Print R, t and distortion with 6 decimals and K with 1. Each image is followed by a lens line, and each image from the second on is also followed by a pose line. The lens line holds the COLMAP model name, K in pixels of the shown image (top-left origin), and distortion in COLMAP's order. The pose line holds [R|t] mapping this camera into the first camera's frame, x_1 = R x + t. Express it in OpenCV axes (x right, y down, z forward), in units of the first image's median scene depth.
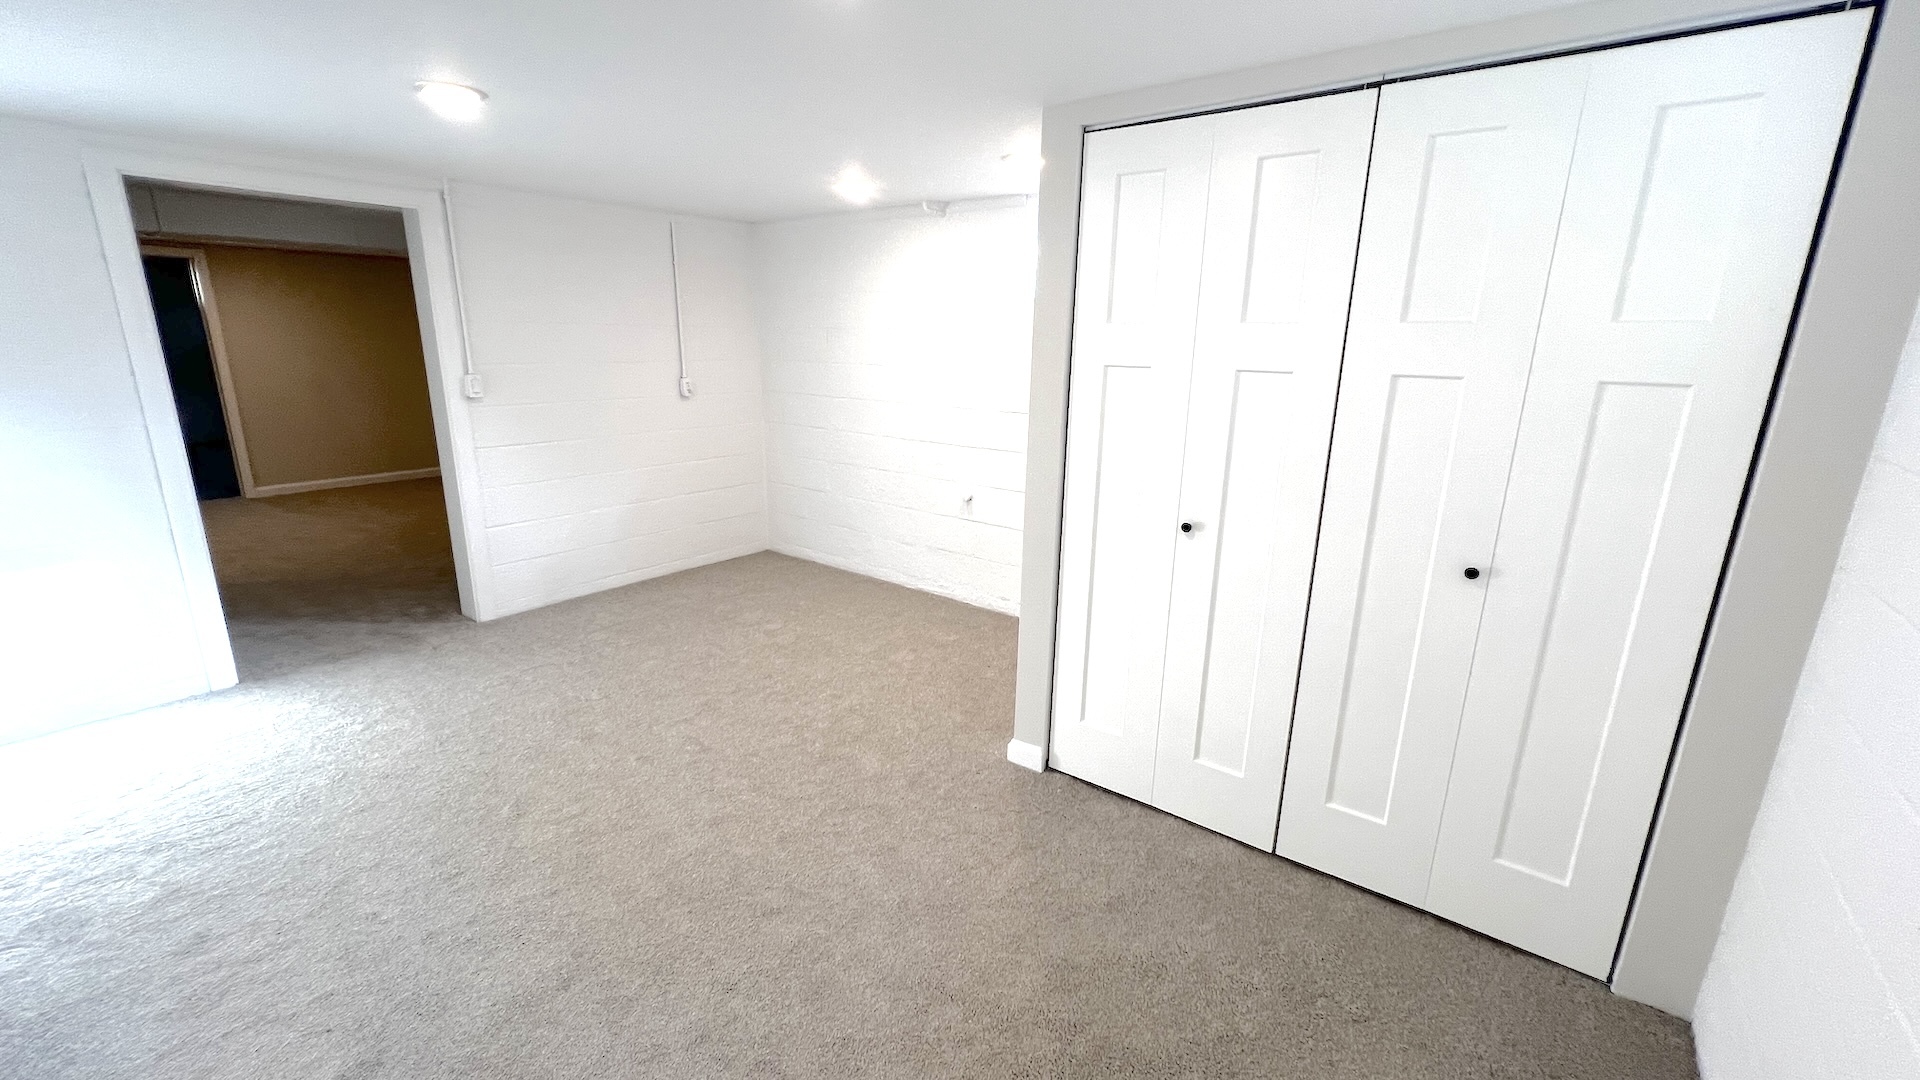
lens RADIAL K [[774.9, 0, 954.1], [0, 774.9, 534.6], [0, 0, 1]] dist [-0.002230, 0.000838]
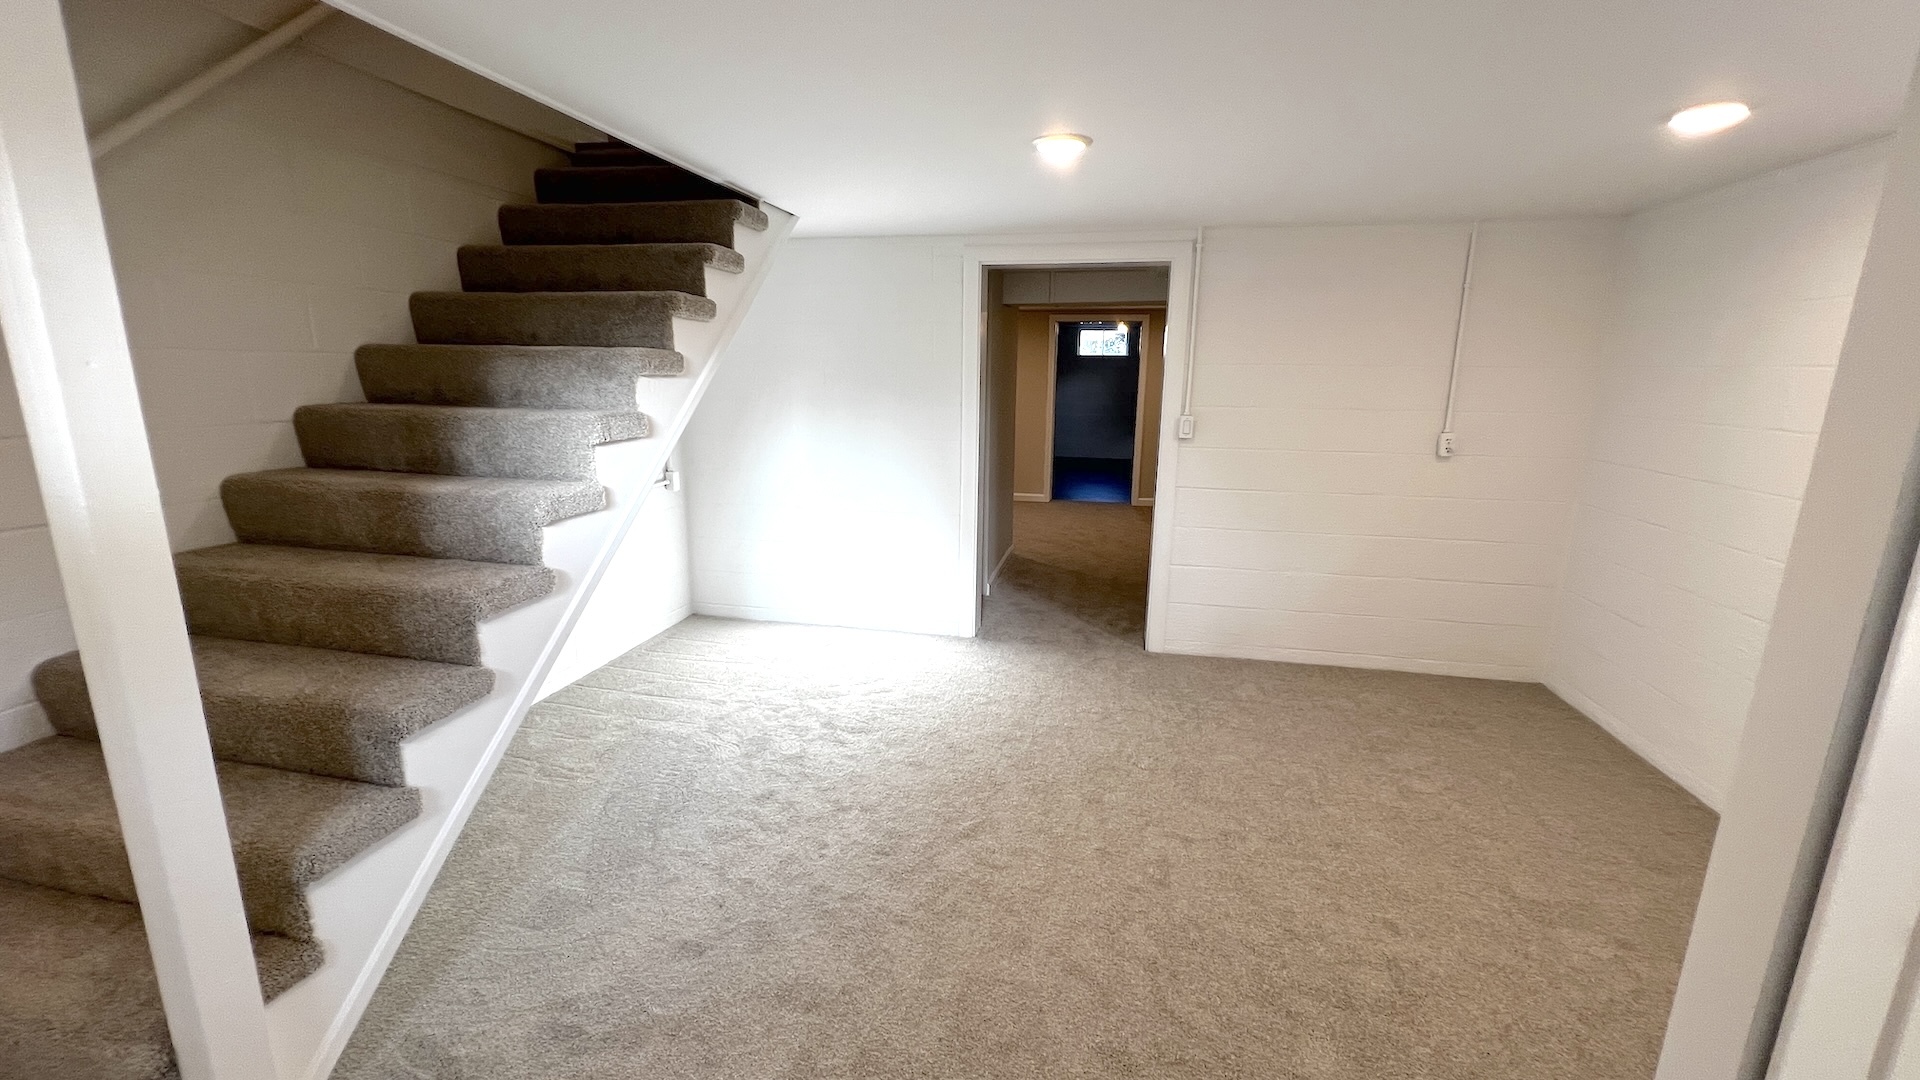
lens RADIAL K [[774.9, 0, 954.1], [0, 774.9, 534.6], [0, 0, 1]] dist [-0.002230, 0.000838]
pose [[0.431110, 0.179462, -0.884272, 0.176836], [-0.226961, 0.970079, 0.086226, -0.072817], [0.873288, 0.163522, 0.458942, 0.285541]]
